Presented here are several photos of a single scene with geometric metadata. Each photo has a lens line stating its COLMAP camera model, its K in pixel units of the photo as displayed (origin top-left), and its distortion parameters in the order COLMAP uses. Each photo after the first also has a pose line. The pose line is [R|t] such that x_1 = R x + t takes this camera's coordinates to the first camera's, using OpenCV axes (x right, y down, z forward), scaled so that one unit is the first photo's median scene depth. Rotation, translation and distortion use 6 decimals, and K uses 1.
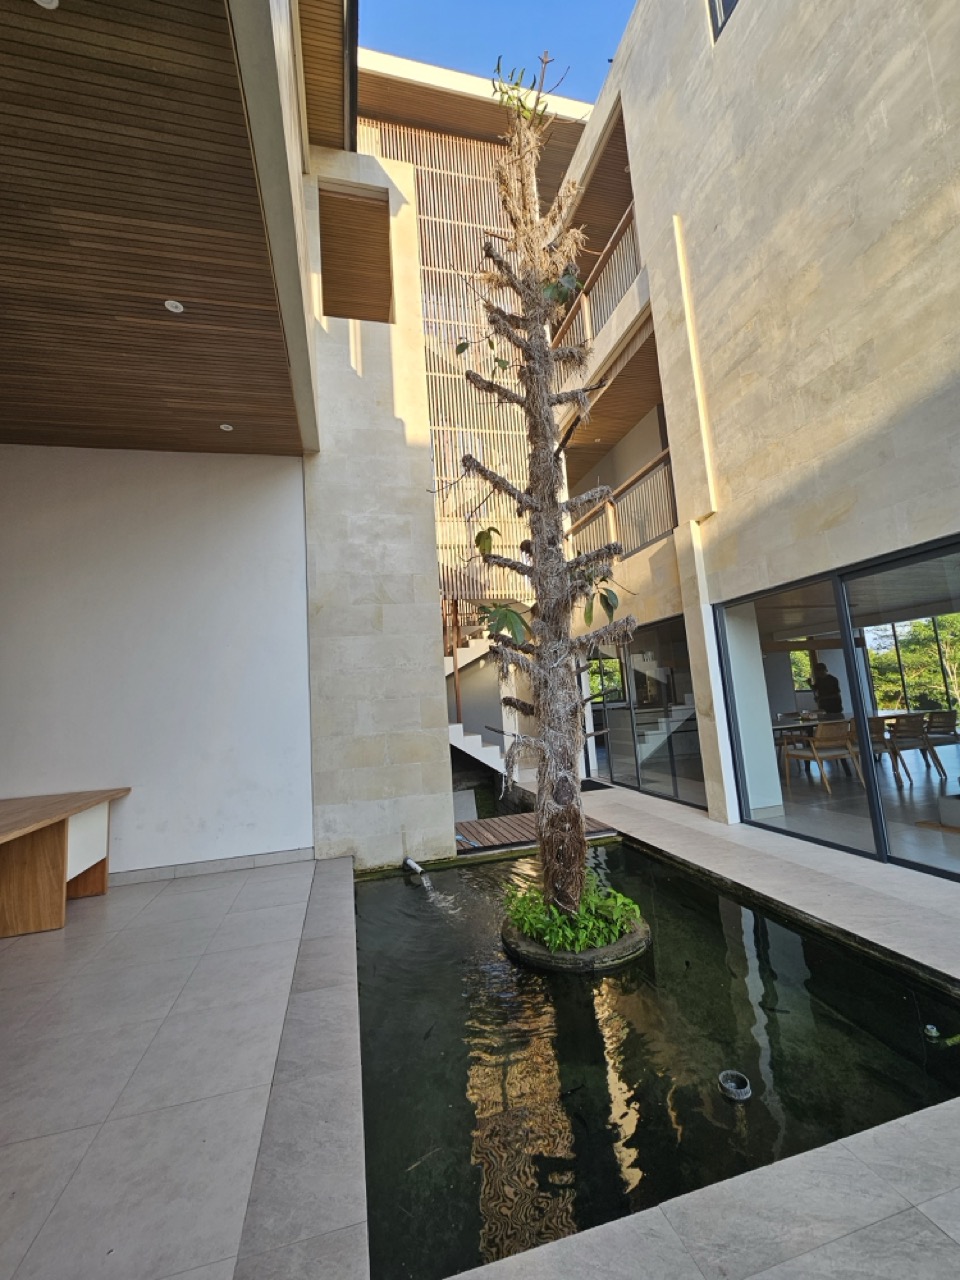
lens RADIAL K [[526.5, 0, 483.2], [0, 526.5, 629.1], [0, 0, 1]] dist [0.002479, -0.000013]
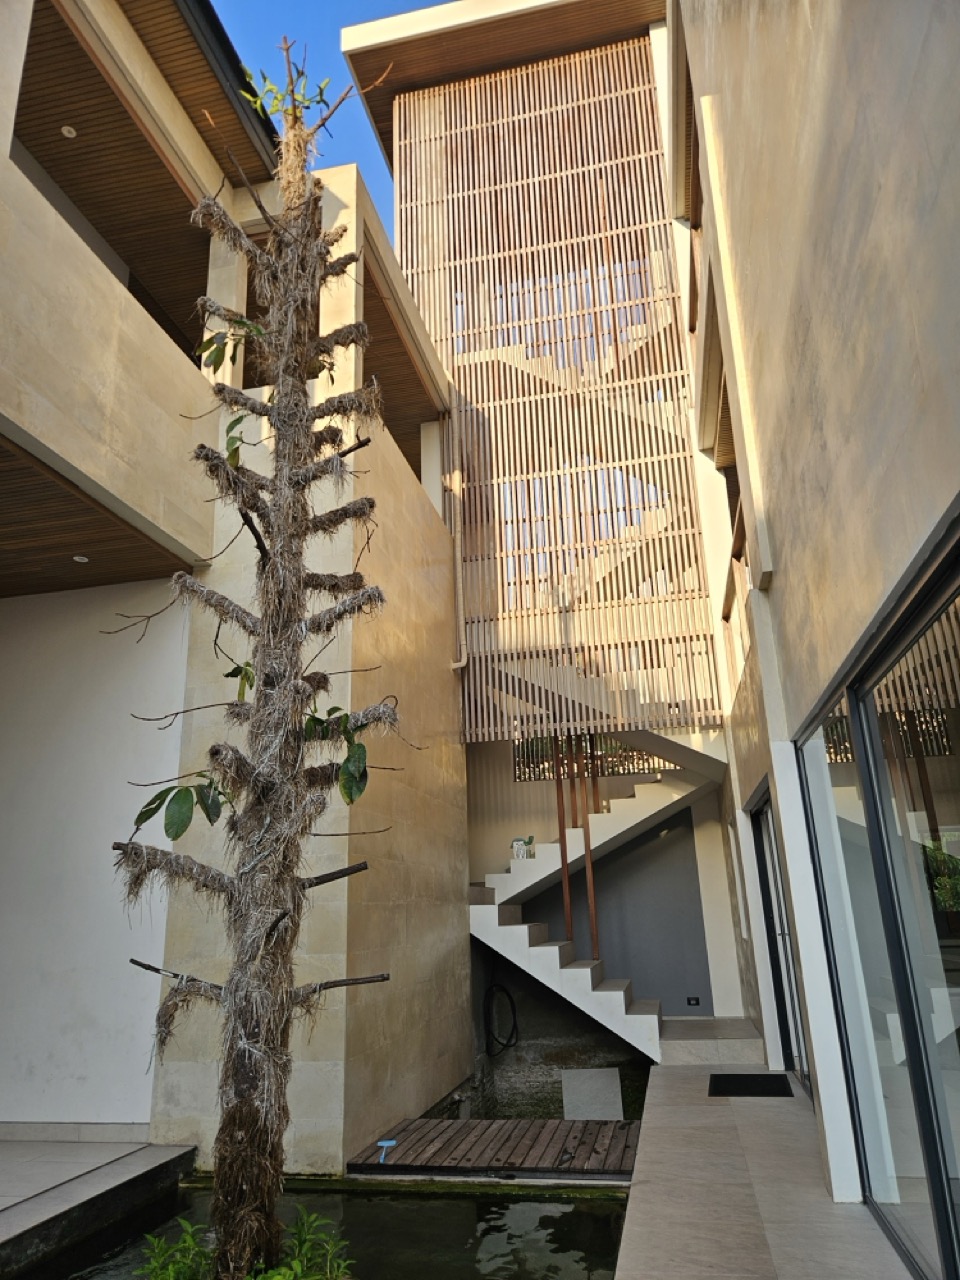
lens RADIAL K [[860.3, 0, 481.6], [0, 860.3, 636.4], [0, 0, 1]] dist [0.022456, -0.008623]
pose [[0.894527, -0.099517, -0.435796, 0.720999], [0.032438, 0.986785, -0.158755, -0.030674], [0.445836, 0.127874, 0.885934, 0.106020]]
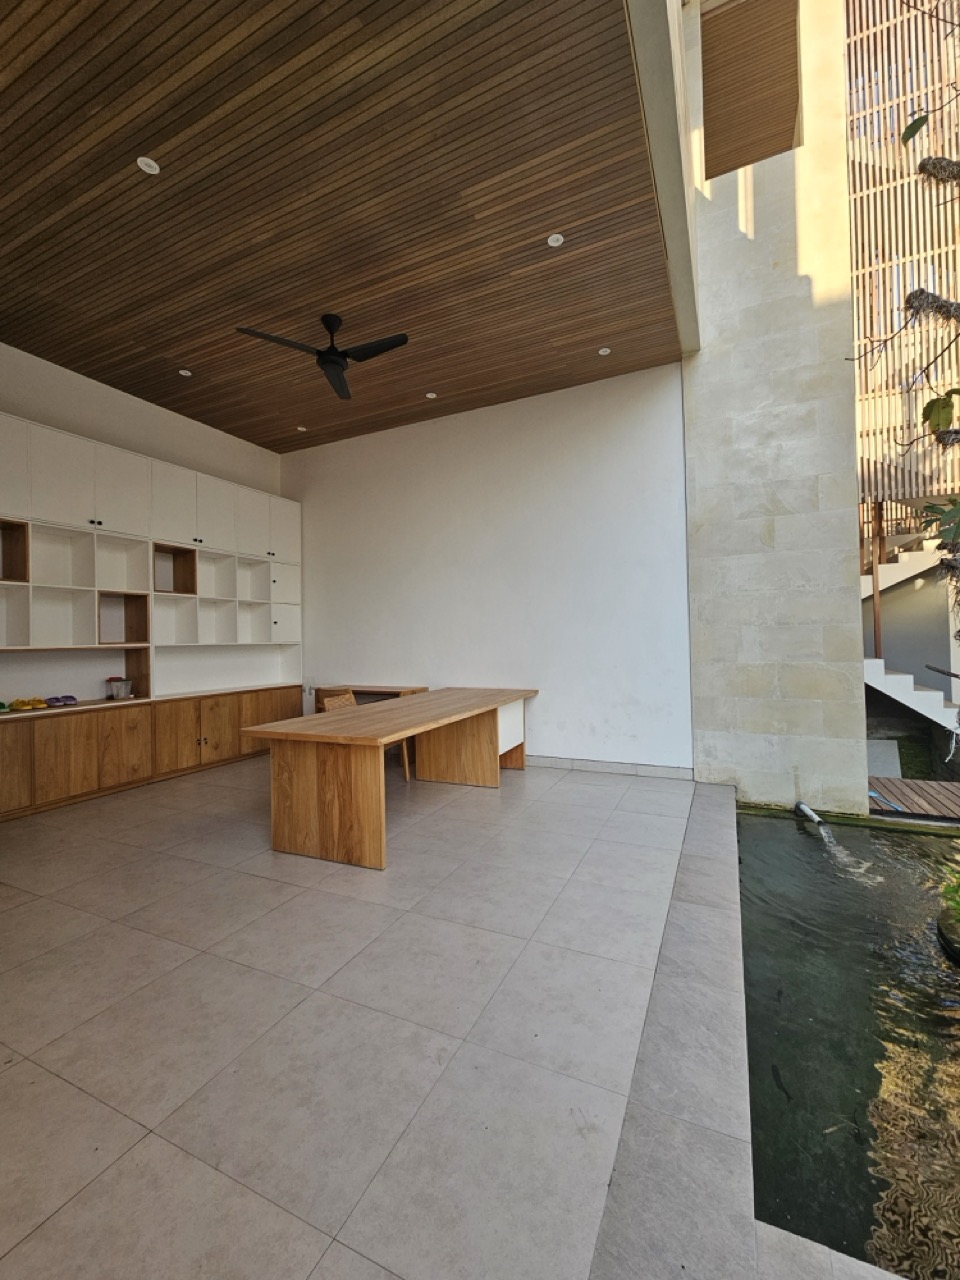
lens RADIAL K [[526.5, 0, 480.9], [0, 526.5, 630.8], [0, 0, 1]] dist [0.002479, -0.000013]
pose [[0.770566, 0.043710, -0.635860, -0.007268], [0.051507, 0.990112, 0.130481, 0.001531], [0.635276, -0.133296, 0.760695, 0.015735]]
